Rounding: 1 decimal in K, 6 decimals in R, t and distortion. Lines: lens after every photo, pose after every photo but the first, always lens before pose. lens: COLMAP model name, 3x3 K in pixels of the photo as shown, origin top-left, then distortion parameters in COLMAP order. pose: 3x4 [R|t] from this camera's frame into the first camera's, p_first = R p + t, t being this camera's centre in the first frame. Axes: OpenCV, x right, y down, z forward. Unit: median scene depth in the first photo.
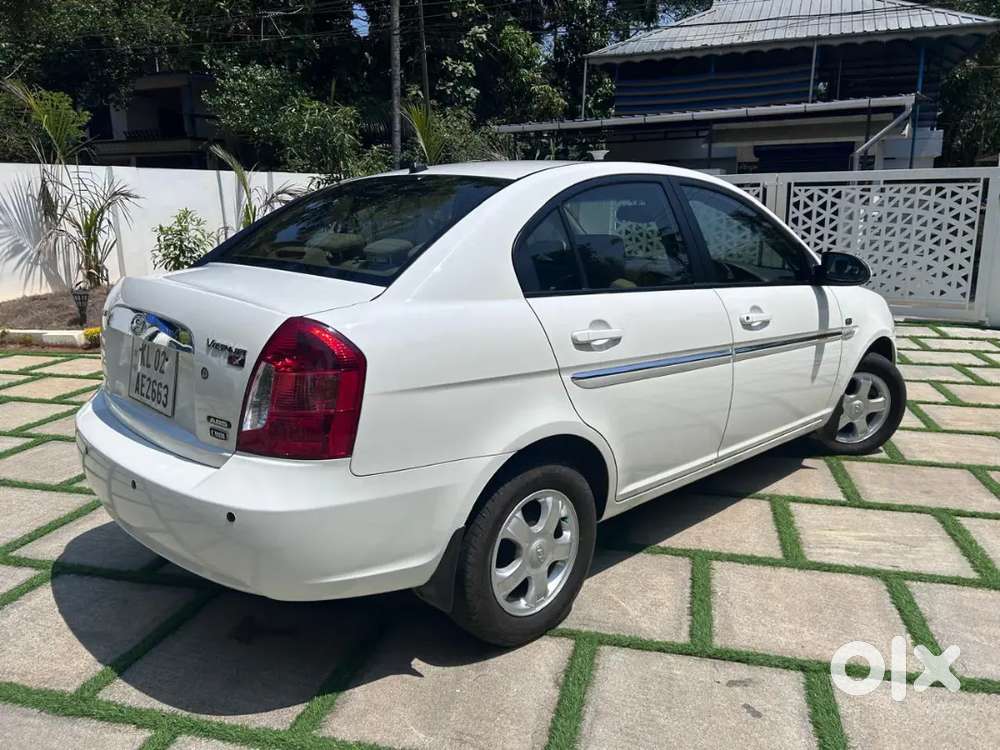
lens RADIAL K [[756.9, 0, 497.2], [0, 756.9, 378.3], [0, 0, 1]] dist [0.045825, -0.050156]
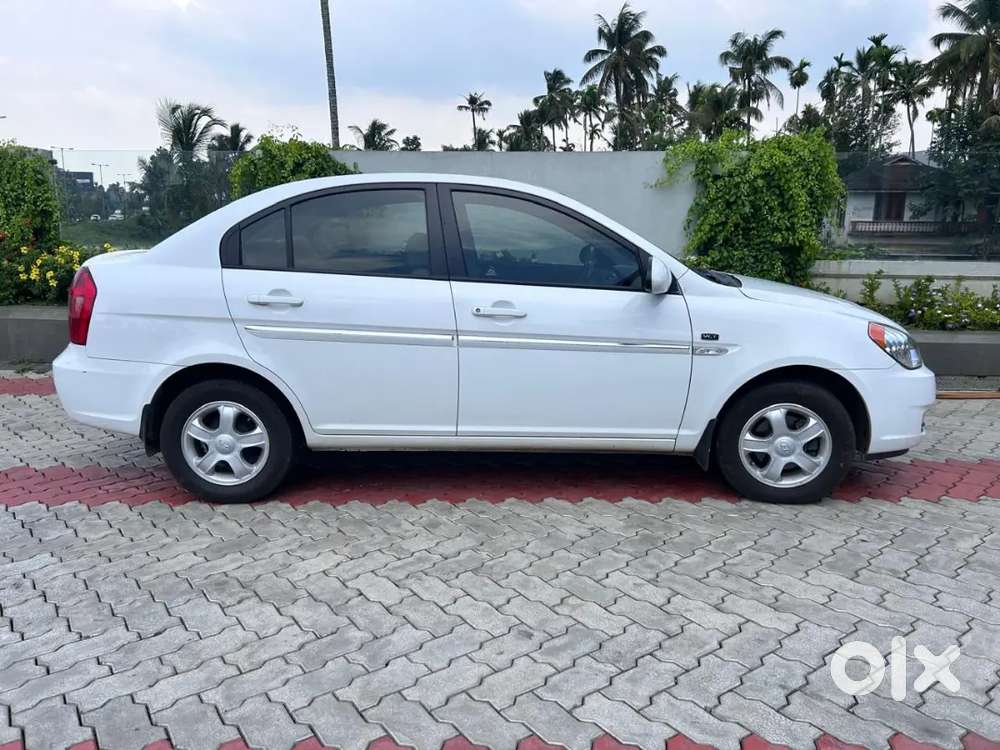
lens RADIAL K [[756.9, 0, 479.7], [0, 756.9, 380.9], [0, 0, 1]] dist [0.045825, -0.050156]
pose [[0.712457, 0.146802, -0.686188, 1.080123], [-0.157744, 0.986350, 0.047235, -0.028983], [0.683755, 0.074589, 0.725889, 0.202208]]
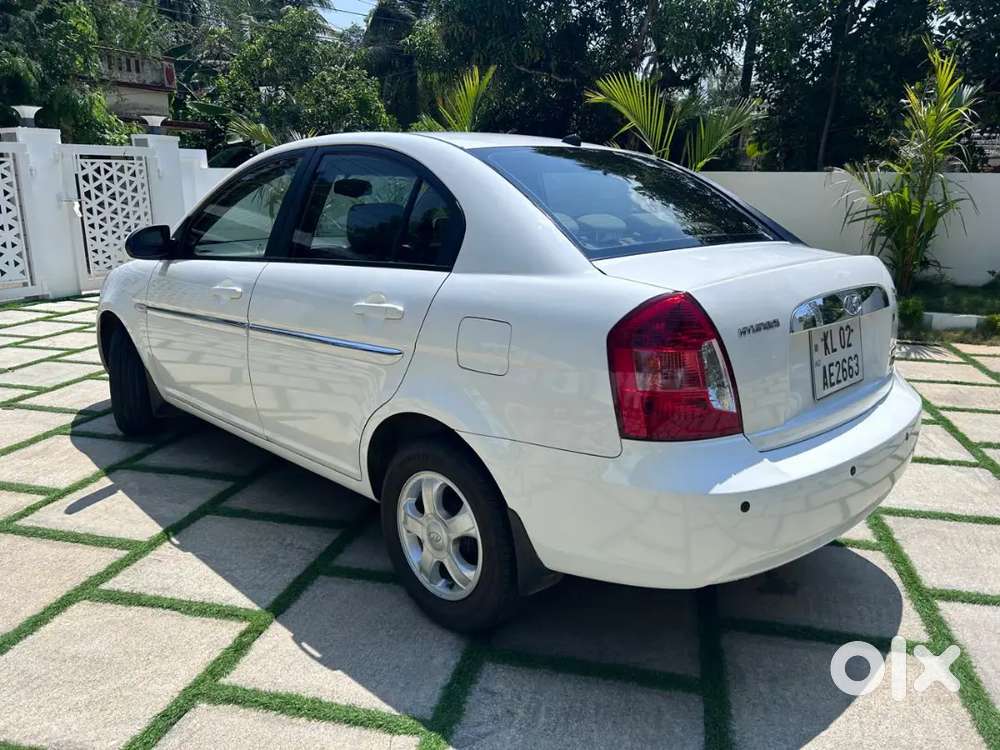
lens RADIAL K [[756.9, 0, 503.4], [0, 756.9, 375.9], [0, 0, 1]] dist [0.045825, -0.050156]
pose [[-0.022646, -0.242799, 0.969812, -1.026839], [0.217464, 0.945637, 0.241825, -0.226945], [-0.975805, 0.216376, 0.031385, 1.033203]]
